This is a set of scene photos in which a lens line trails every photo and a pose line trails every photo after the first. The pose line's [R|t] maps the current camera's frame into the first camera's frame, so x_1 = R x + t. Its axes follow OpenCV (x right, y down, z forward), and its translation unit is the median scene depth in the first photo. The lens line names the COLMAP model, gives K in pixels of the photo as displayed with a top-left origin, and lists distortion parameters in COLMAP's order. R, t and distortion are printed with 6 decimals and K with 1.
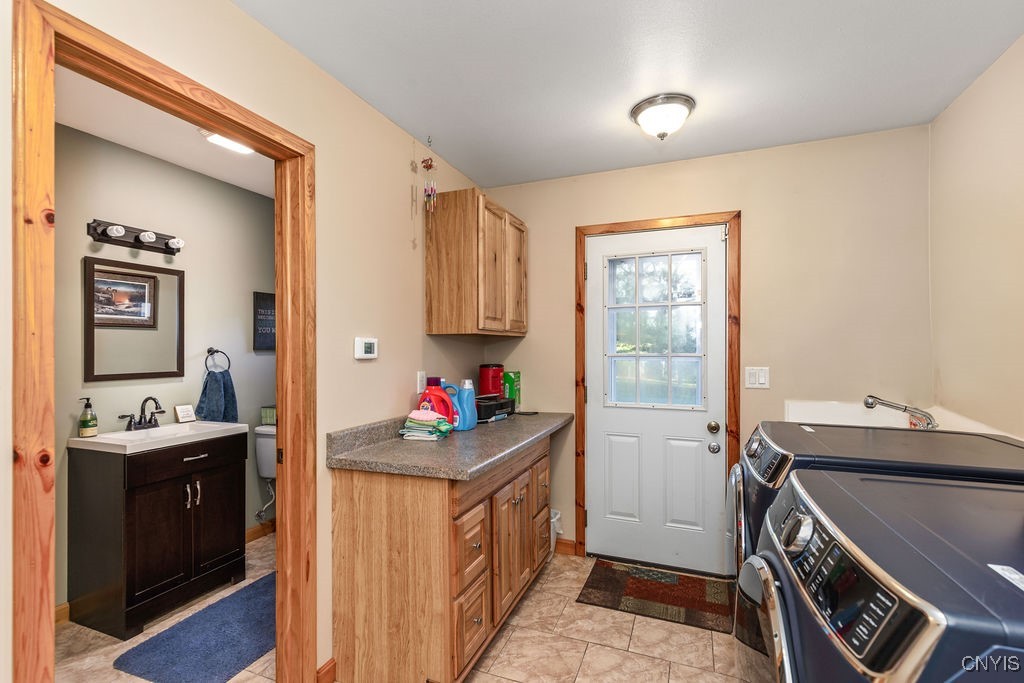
lens RADIAL K [[462.9, 0, 510.9], [0, 462.9, 345.7], [0, 0, 1]] dist [0.001050, 0.000383]
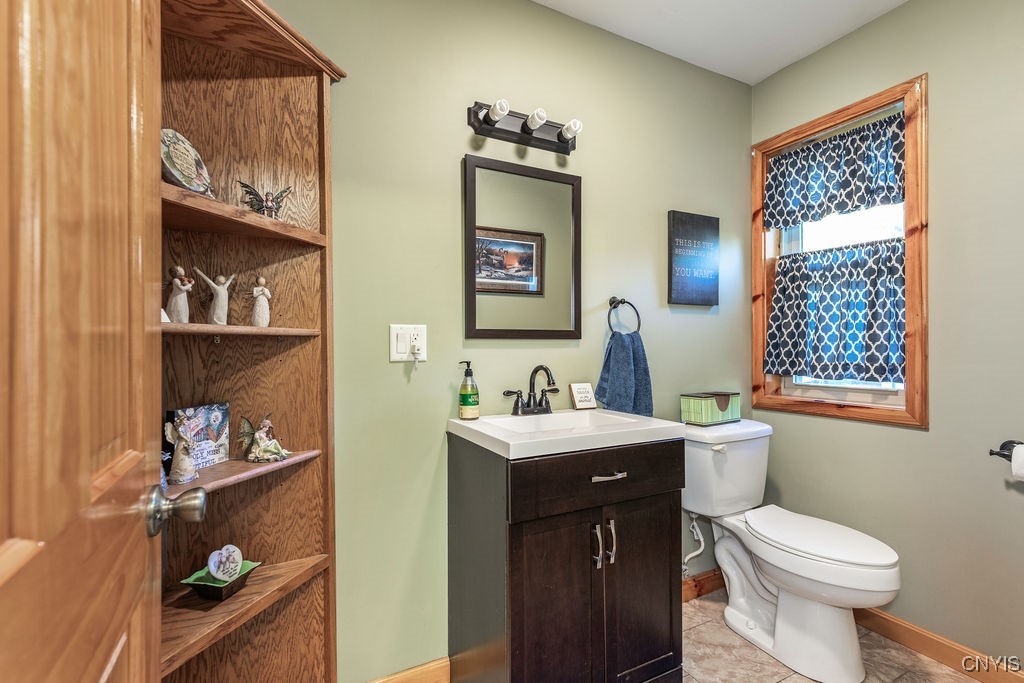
lens RADIAL K [[462.9, 0, 510.9], [0, 462.9, 345.7], [0, 0, 1]] dist [0.001050, 0.000383]
pose [[0.756412, 0.000890, -0.654095, -0.378698], [0.004070, 0.999973, 0.006067, 0.076685], [0.654083, -0.007251, 0.756388, 0.472671]]
